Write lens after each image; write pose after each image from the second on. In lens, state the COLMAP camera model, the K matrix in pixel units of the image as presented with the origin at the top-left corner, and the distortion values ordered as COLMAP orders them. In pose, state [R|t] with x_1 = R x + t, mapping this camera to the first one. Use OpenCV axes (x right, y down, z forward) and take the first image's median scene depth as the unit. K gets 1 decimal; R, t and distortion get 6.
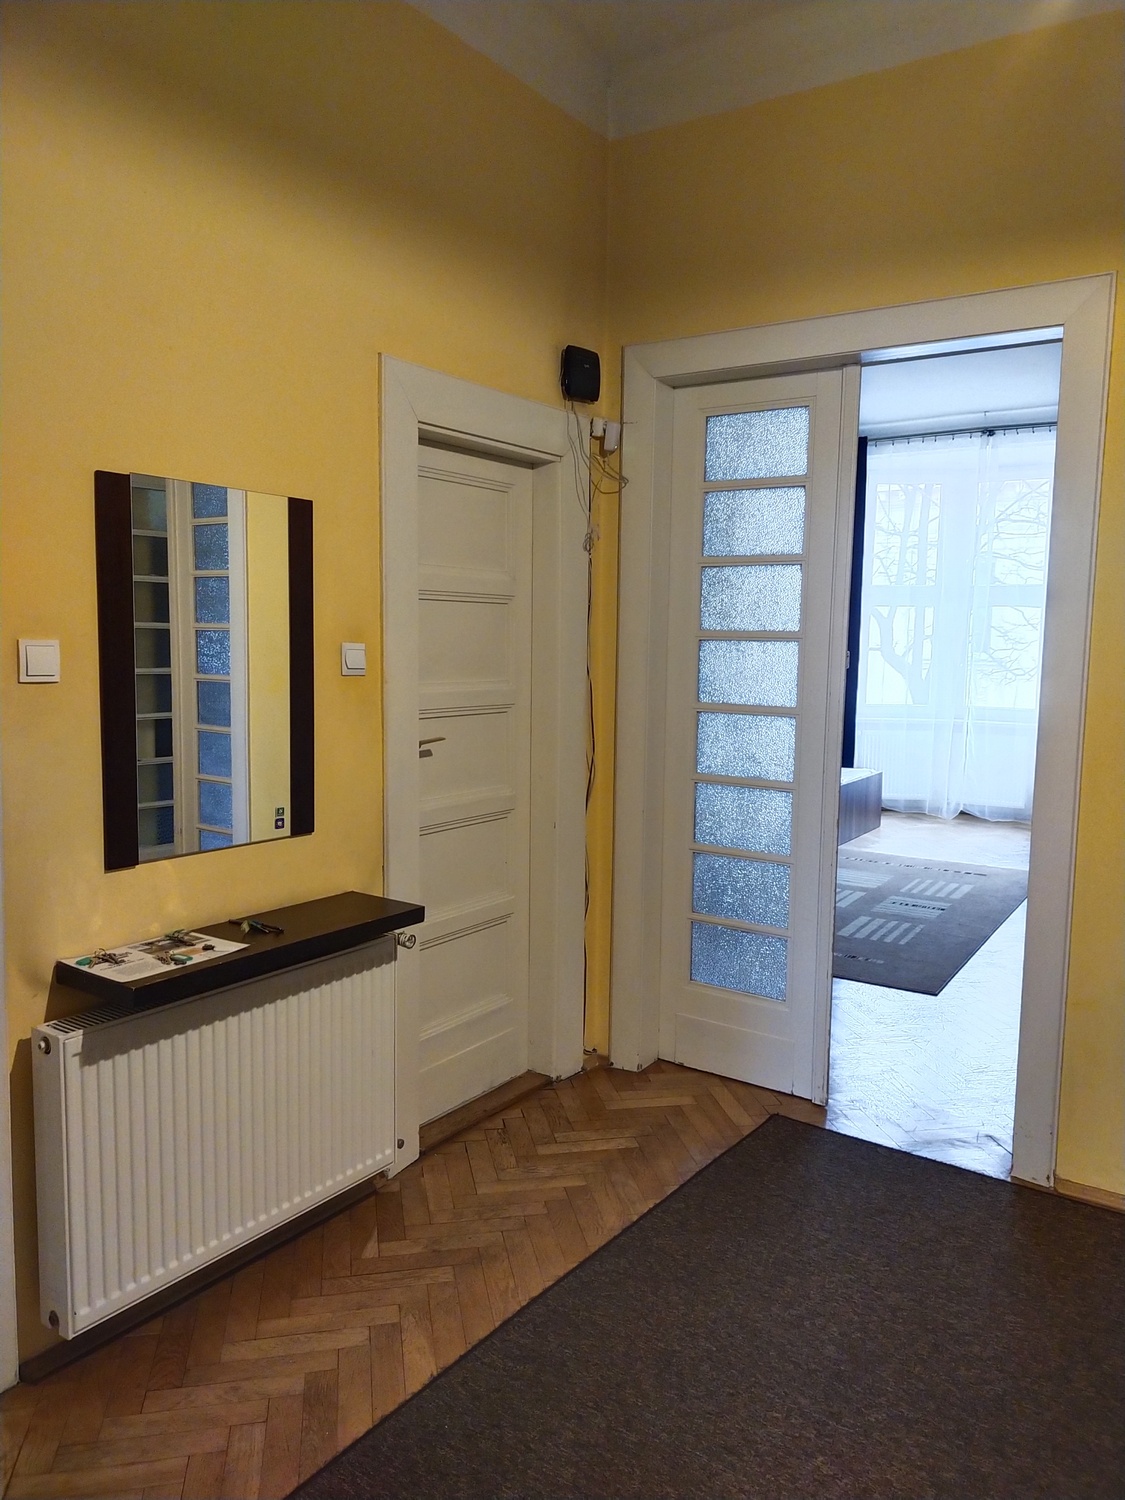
lens RADIAL K [[1114.5, 0, 554.4], [0, 1114.5, 751.8], [0, 0, 1]] dist [0.060999, -0.067612]
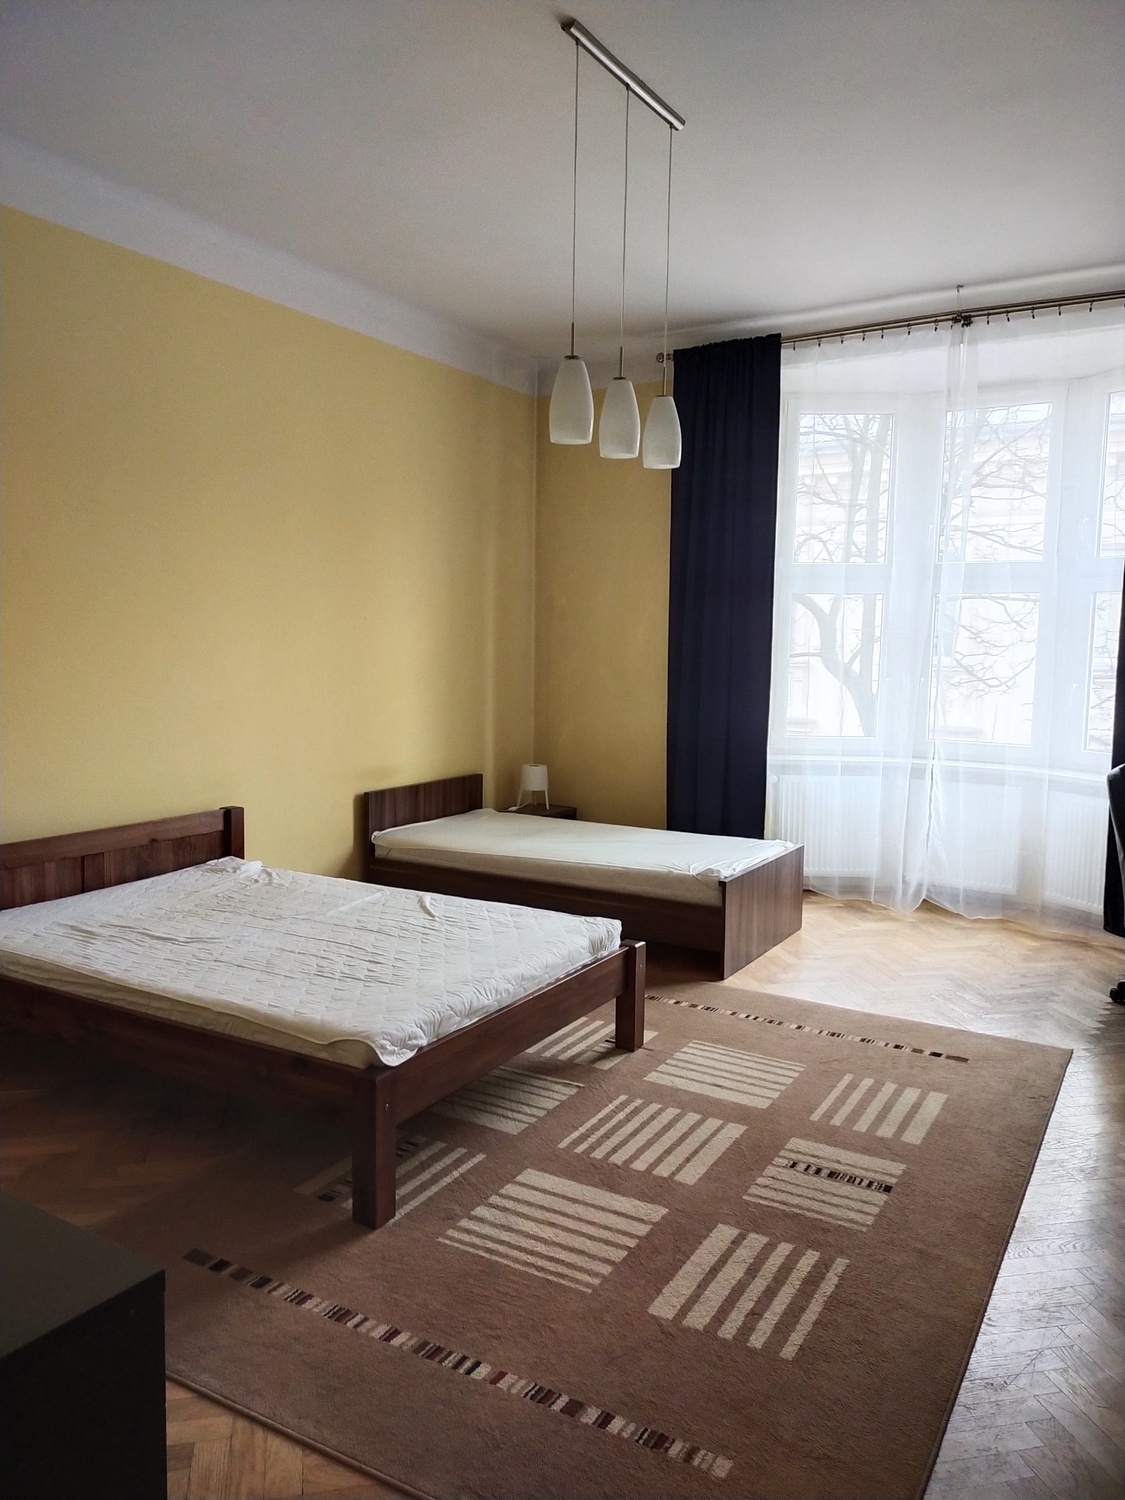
lens RADIAL K [[1114.5, 0, 559.1], [0, 1114.5, 741.9], [0, 0, 1]] dist [0.060999, -0.067612]
pose [[0.999437, 0.000039, 0.033562, 0.133881], [0.000258, 0.999961, -0.008865, -0.038032], [-0.033561, 0.008868, 0.999397, 0.367764]]
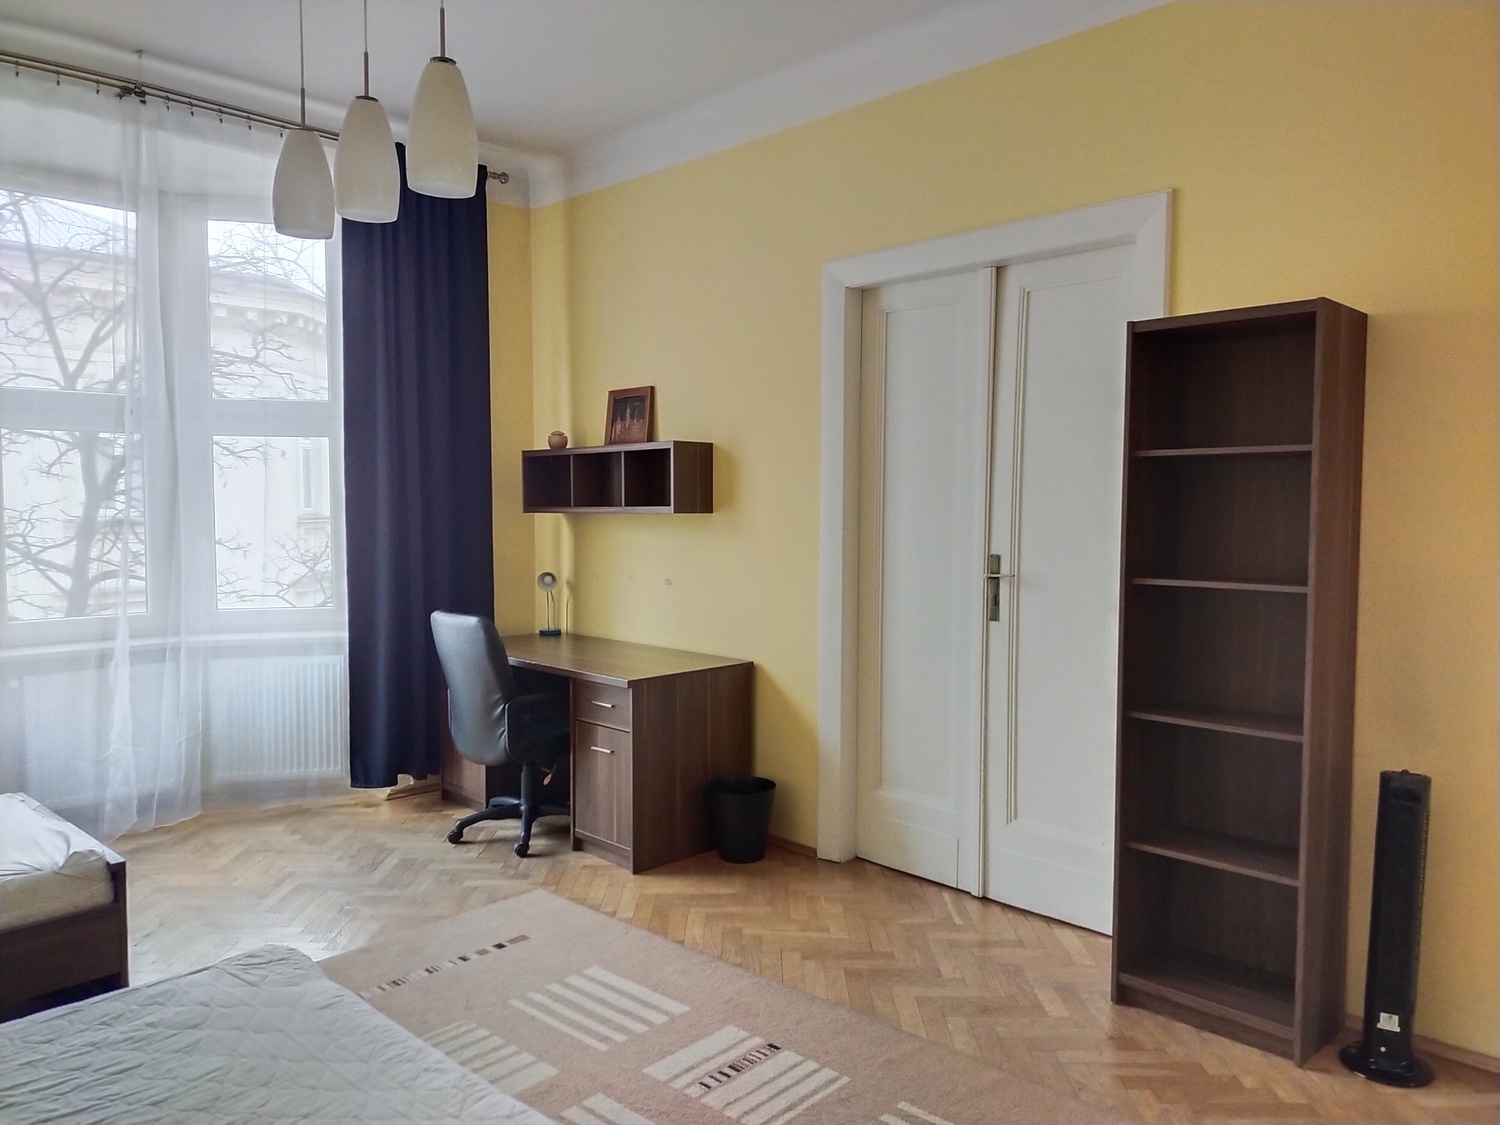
lens RADIAL K [[1114.5, 0, 745.0], [0, 1114.5, 564.3], [0, 0, 1]] dist [0.060999, -0.067612]
pose [[0.183901, -0.072485, 0.980269, -0.085702], [0.096948, 0.993752, 0.055295, -0.071315], [-0.978152, 0.084866, 0.189779, 0.646008]]
